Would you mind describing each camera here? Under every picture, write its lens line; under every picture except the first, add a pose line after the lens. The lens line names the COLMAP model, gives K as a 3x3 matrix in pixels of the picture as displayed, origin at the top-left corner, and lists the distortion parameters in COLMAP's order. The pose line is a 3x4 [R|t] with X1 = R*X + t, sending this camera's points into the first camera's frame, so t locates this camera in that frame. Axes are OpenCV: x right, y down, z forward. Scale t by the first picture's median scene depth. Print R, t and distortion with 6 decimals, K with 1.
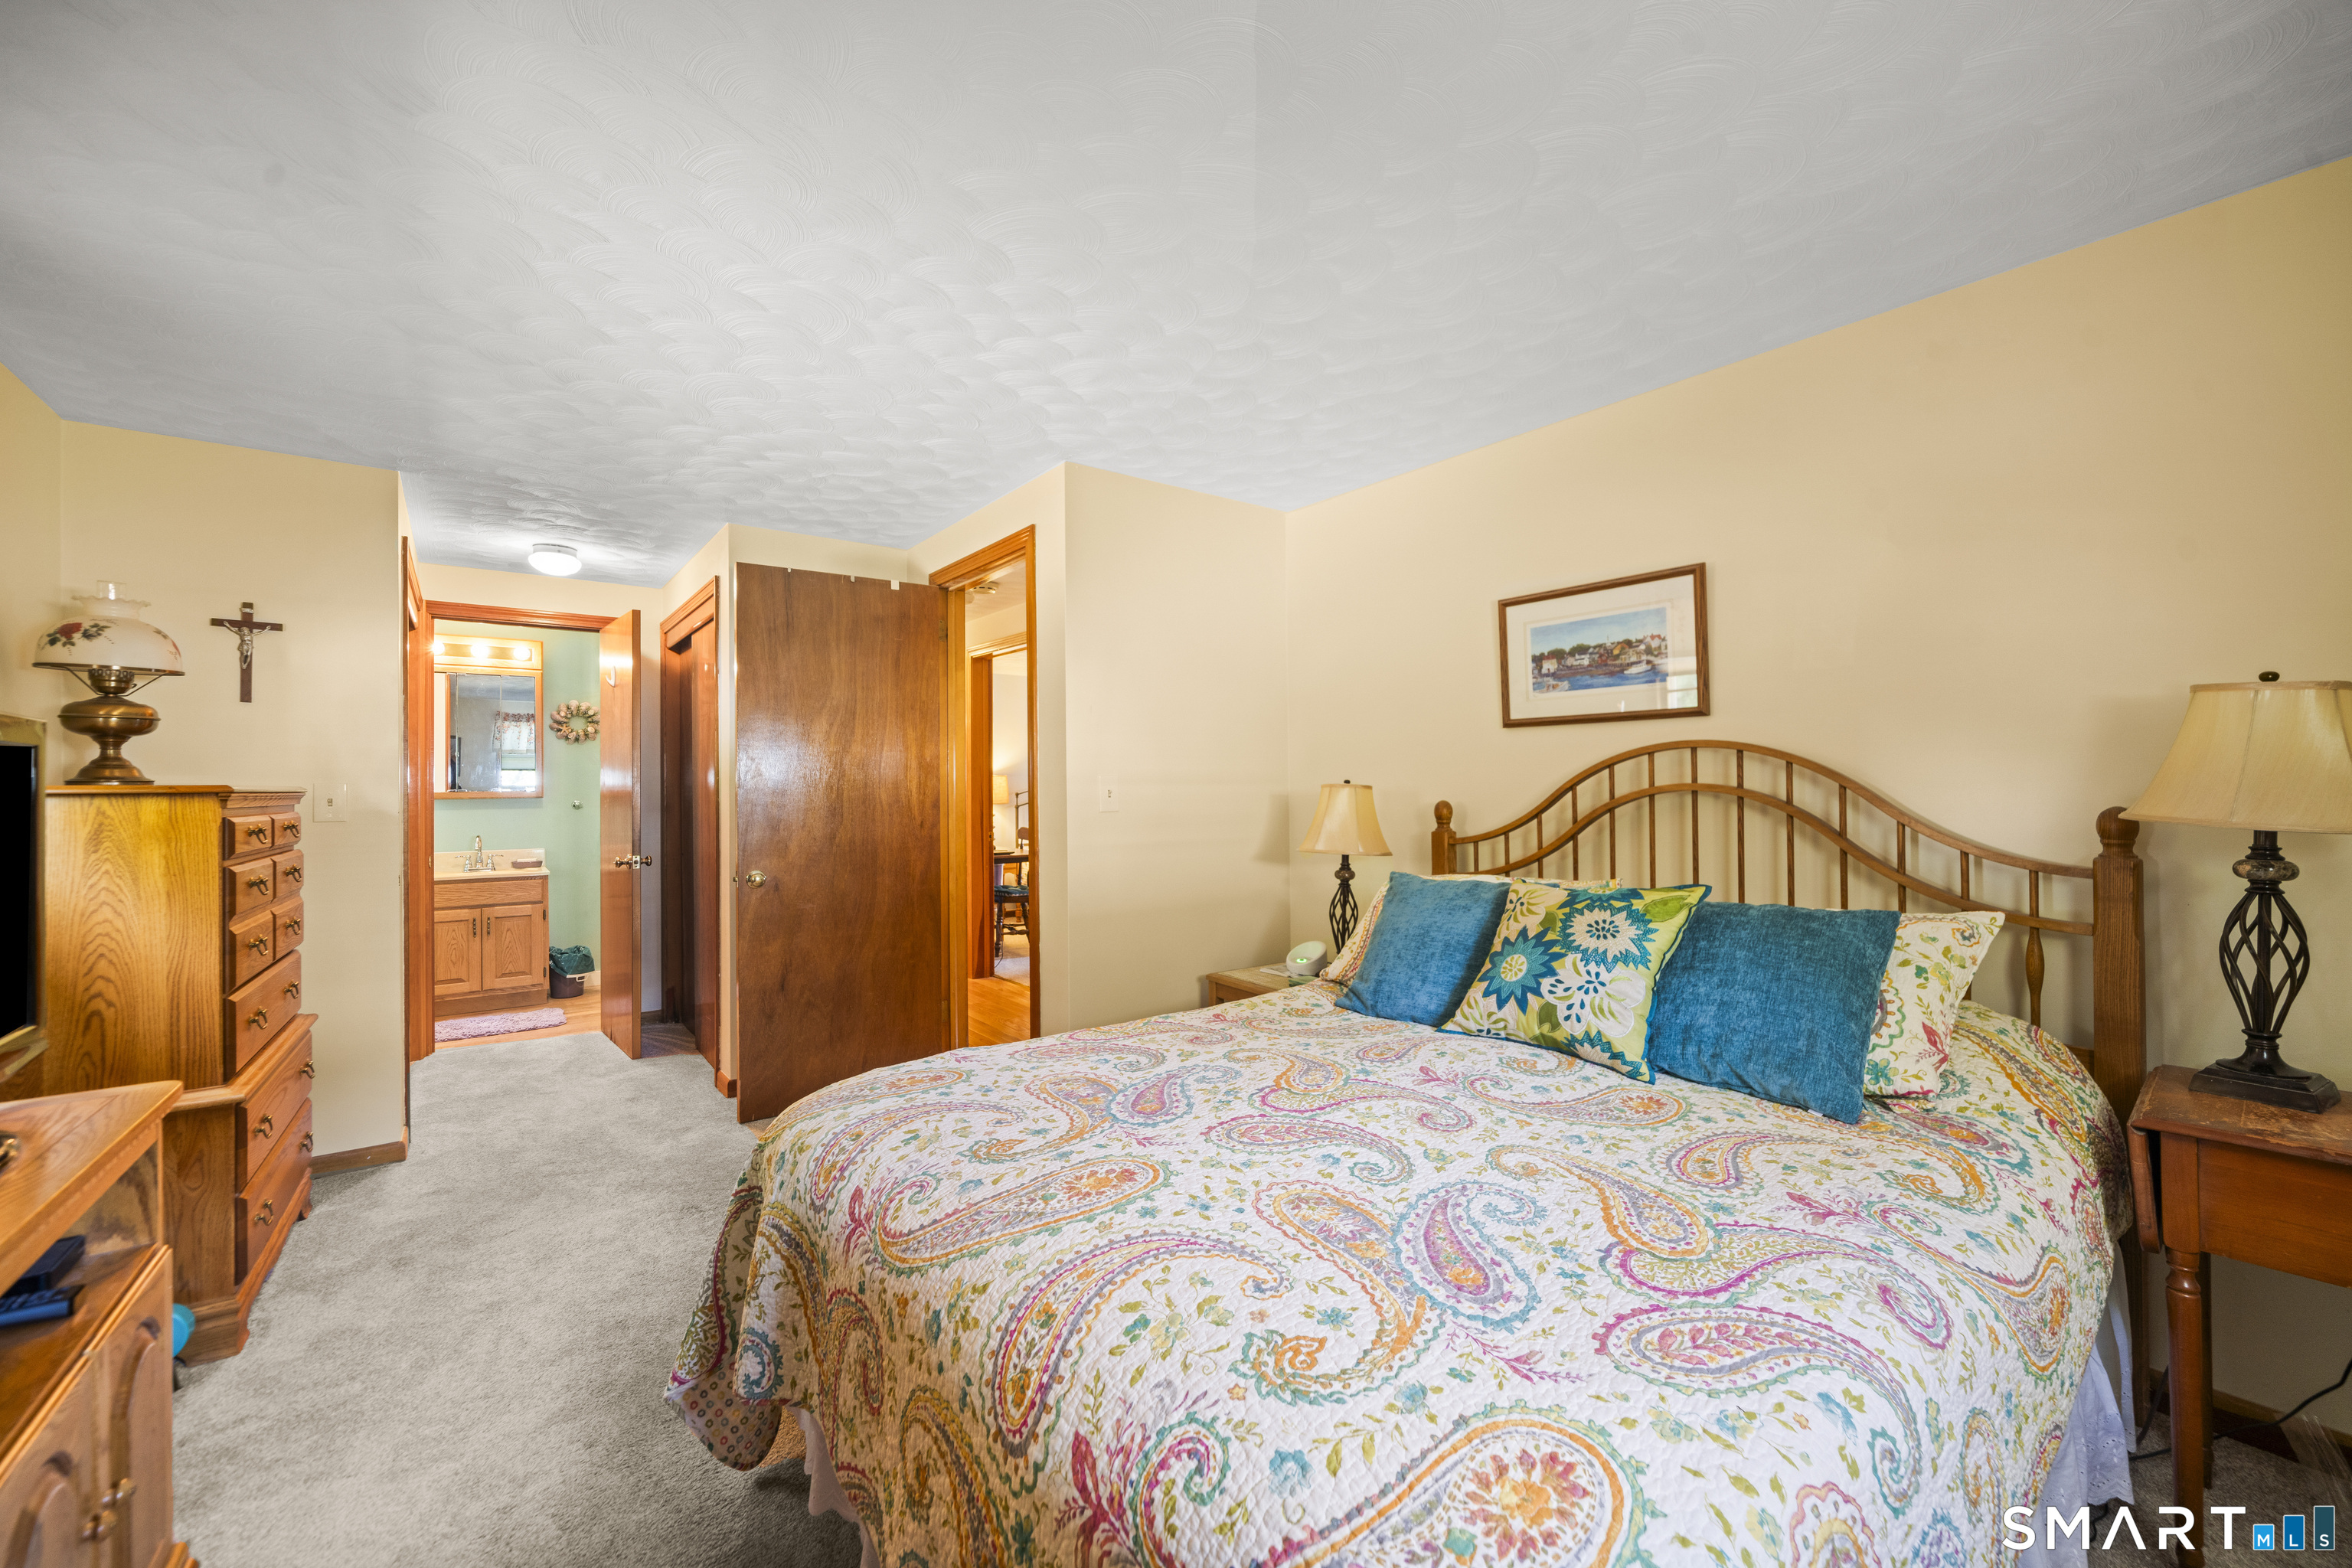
lens RADIAL K [[914.1, 0, 1187.0], [0, 914.1, 782.8], [0, 0, 1]] dist [-0.002494, 0.000037]
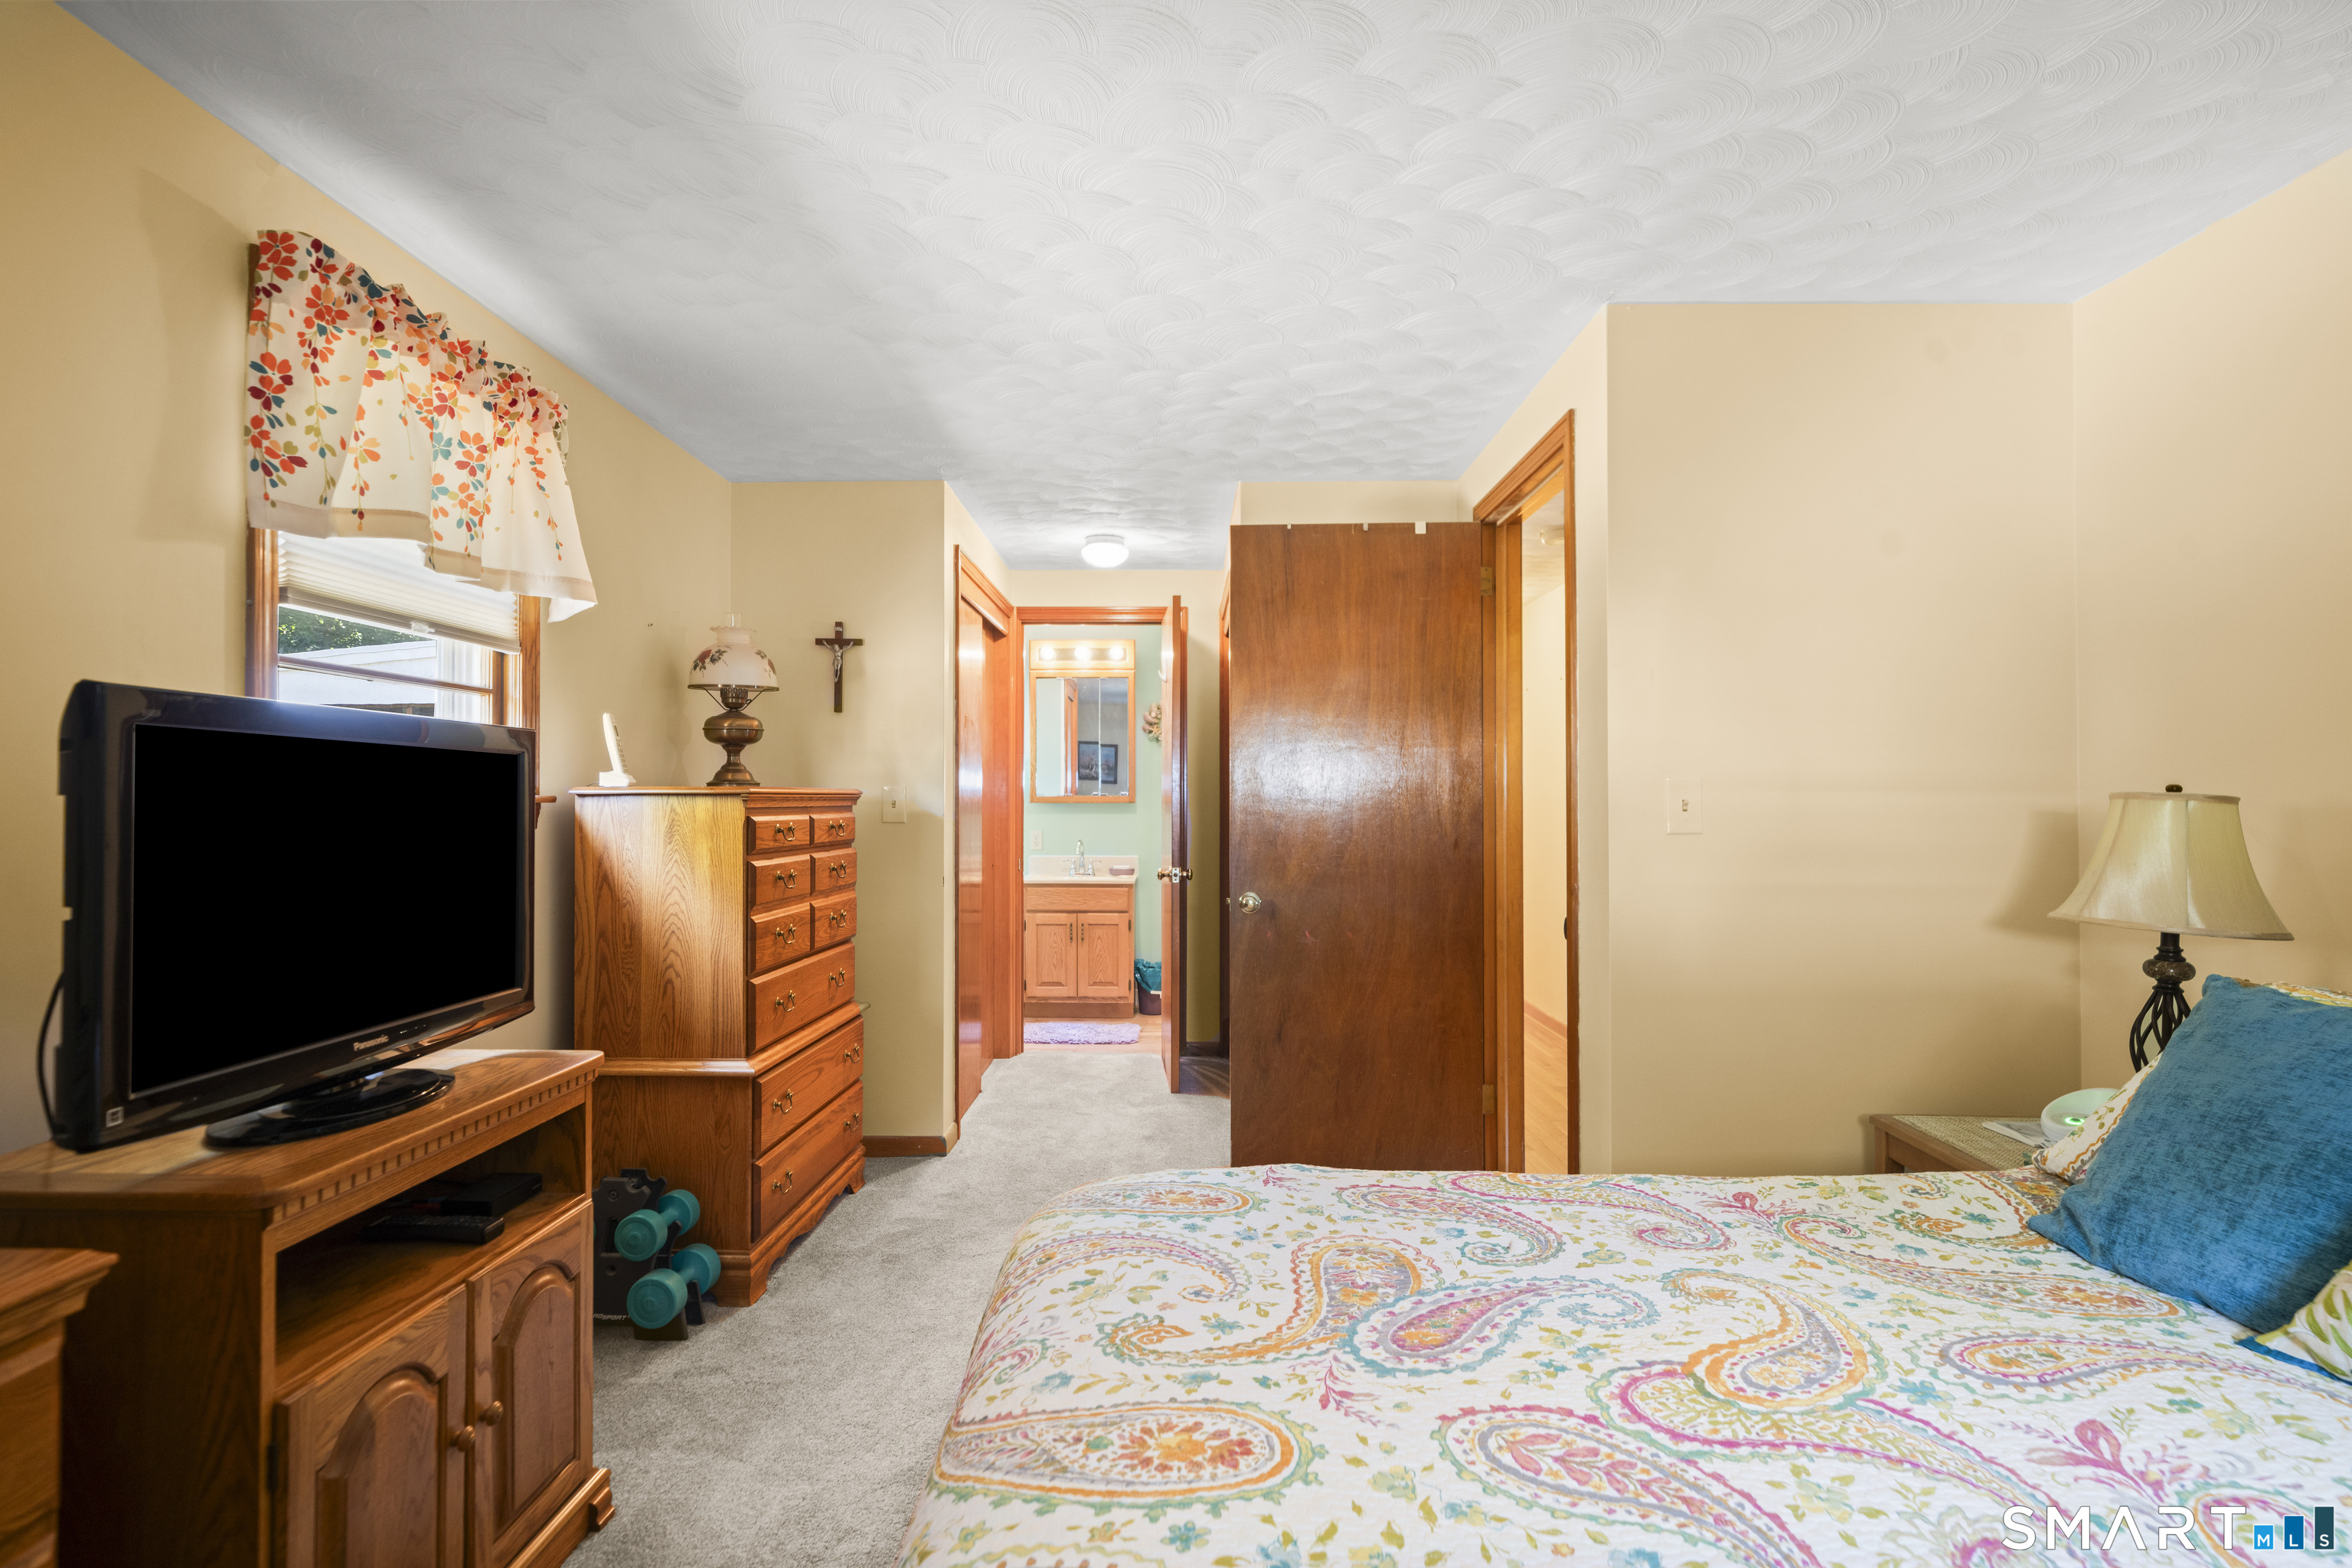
lens RADIAL K [[1148.6, 0, 1174.3], [0, 1148.6, 788.3], [0, 0, 1]] dist [0.003611, -0.000970]
pose [[0.784744, 0.004052, -0.619807, 0.167965], [-0.004592, 0.999989, 0.000724, 0.000903], [0.619804, 0.002278, 0.784754, 0.182929]]
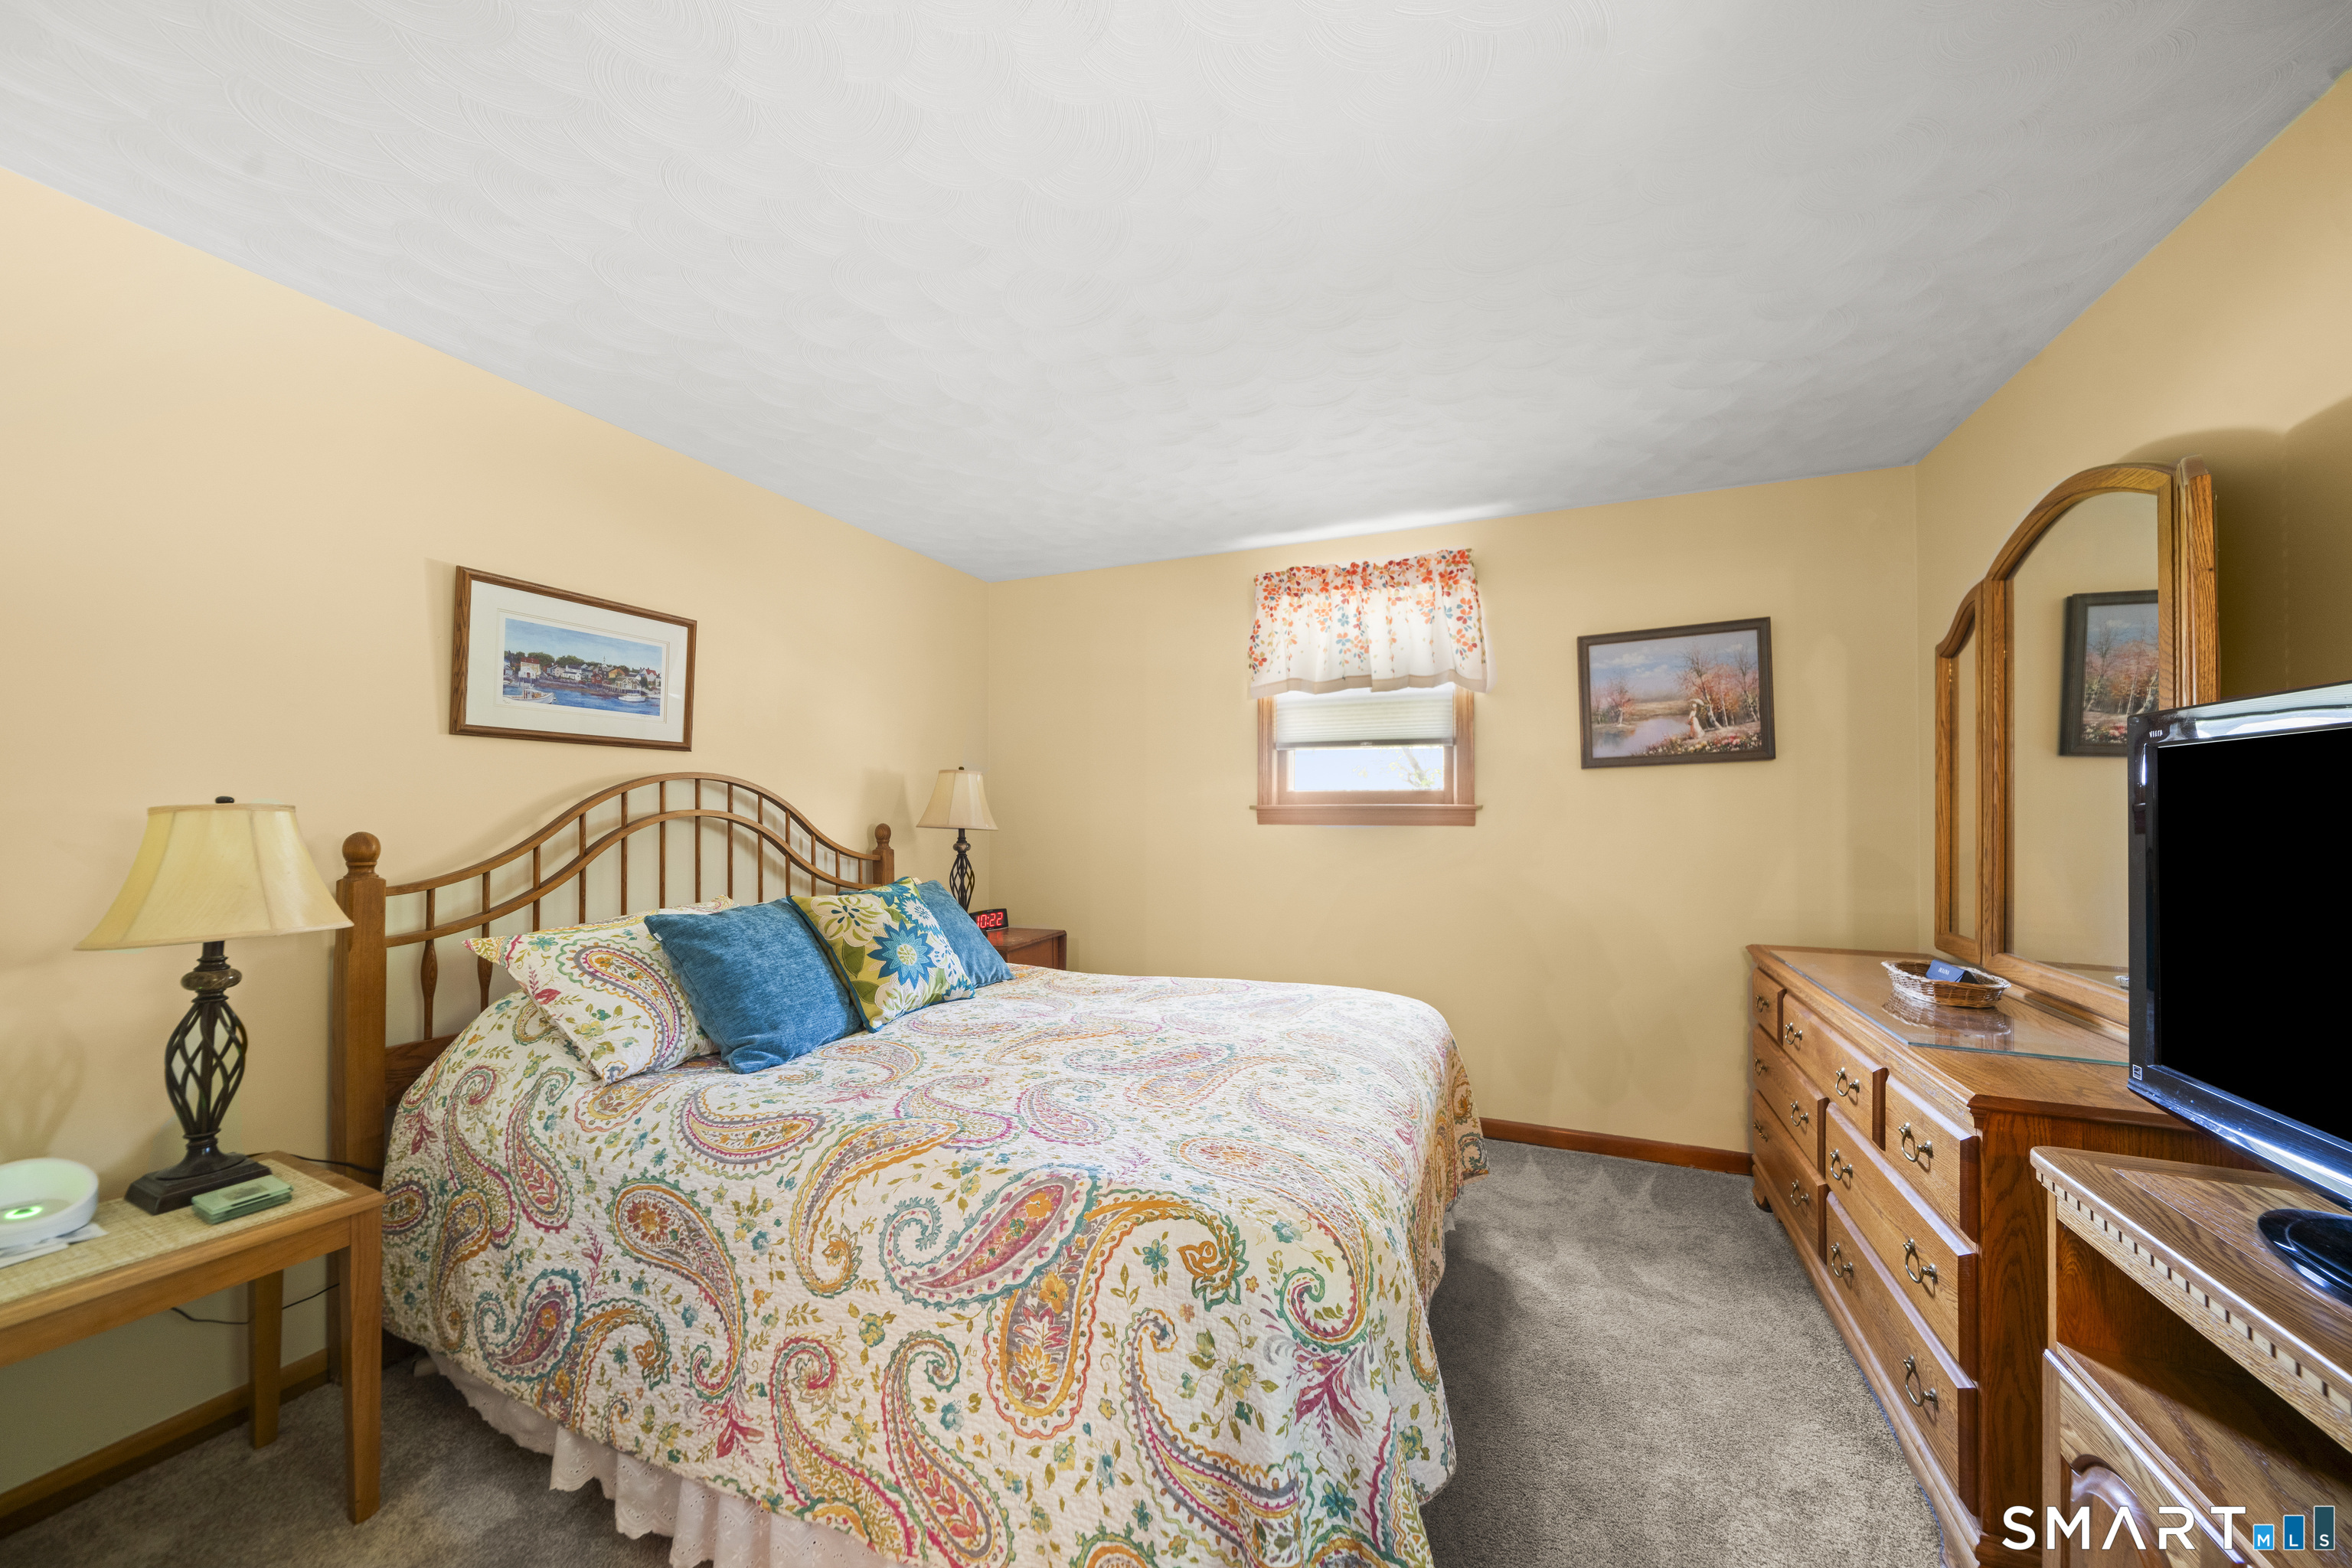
lens RADIAL K [[827.1, 0, 1156.7], [0, 827.1, 801.1], [0, 0, 1]] dist [-0.002585, -0.000139]
pose [[-0.467222, 0.014419, 0.884023, -0.616783], [-0.004568, 0.999814, -0.018721, 0.007157], [-0.884128, -0.012785, -0.467069, 0.925569]]
